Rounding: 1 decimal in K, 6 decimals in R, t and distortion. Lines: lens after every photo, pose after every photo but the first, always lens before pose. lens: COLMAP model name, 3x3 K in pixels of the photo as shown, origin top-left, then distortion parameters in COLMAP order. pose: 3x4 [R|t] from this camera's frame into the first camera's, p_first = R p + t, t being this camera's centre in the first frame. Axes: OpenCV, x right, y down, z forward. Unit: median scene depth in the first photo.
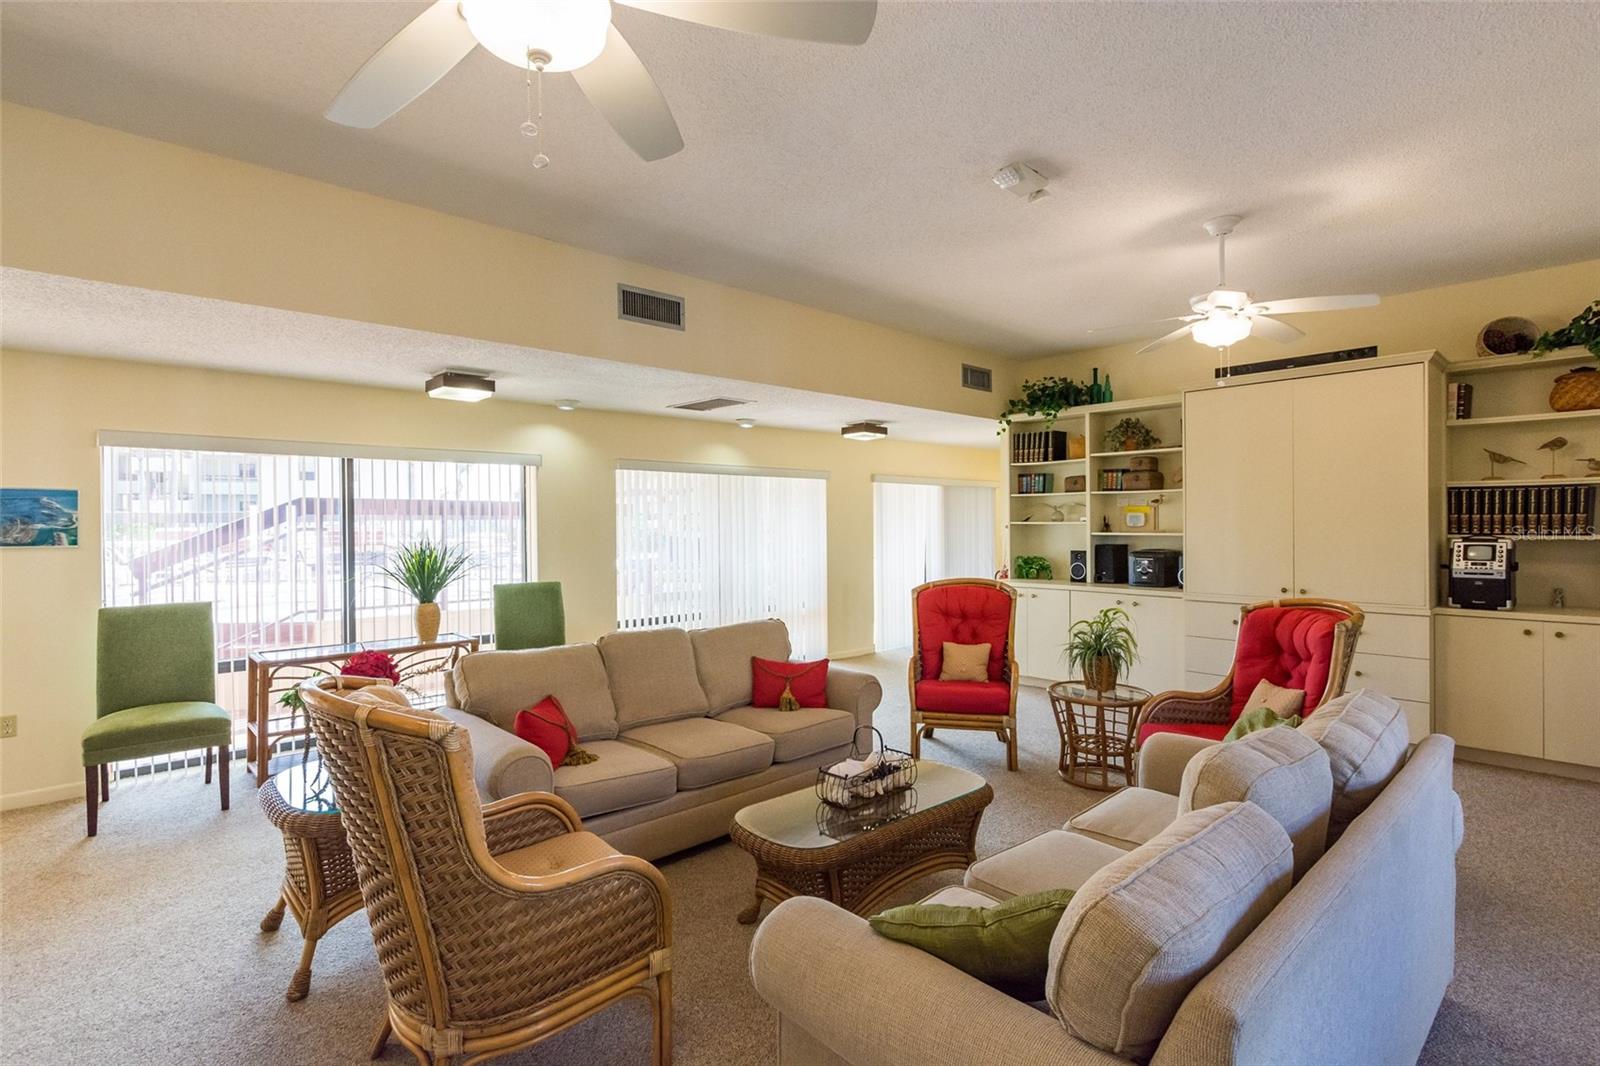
lens RADIAL K [[785.3, 0, 798.3], [0, 785.3, 524.5], [0, 0, 1]] dist [0.001489, 0.000149]
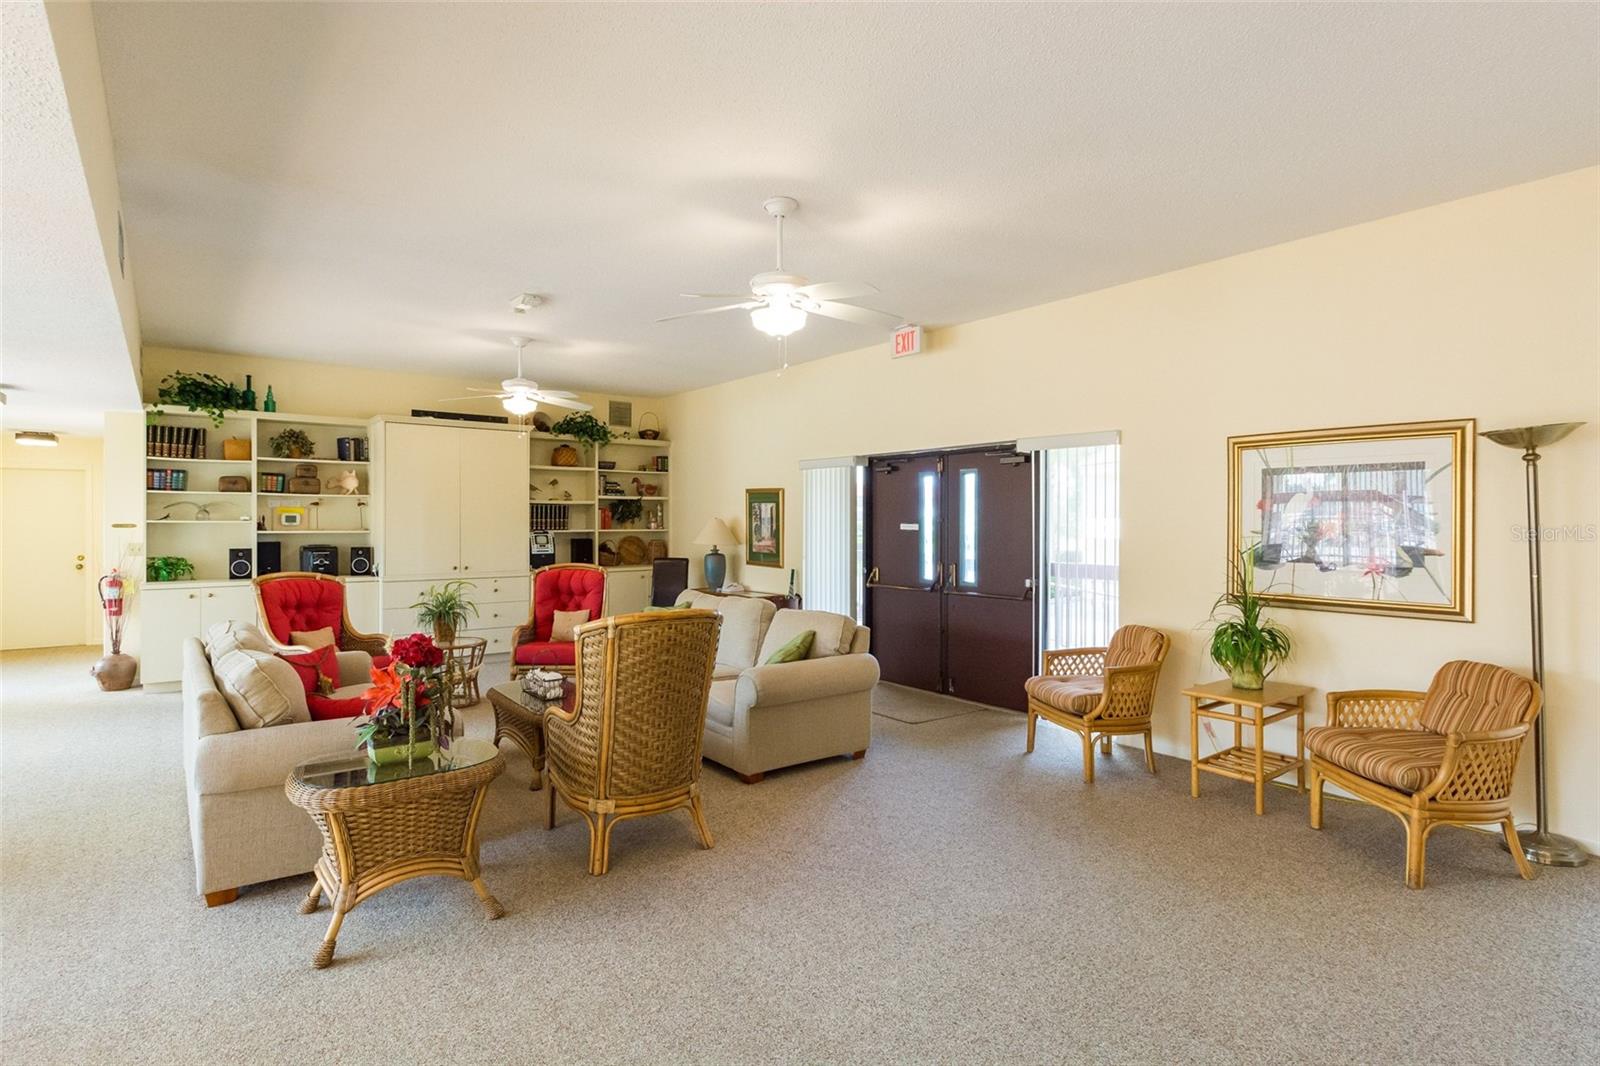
lens RADIAL K [[785.3, 0, 798.7], [0, 785.3, 532.2], [0, 0, 1]] dist [0.001489, 0.000149]
pose [[0.069877, 0.000369, 0.997556, -0.633366], [0.003797, 0.999993, -0.000636, 0.015006], [-0.997548, 0.003832, 0.069875, 0.194567]]
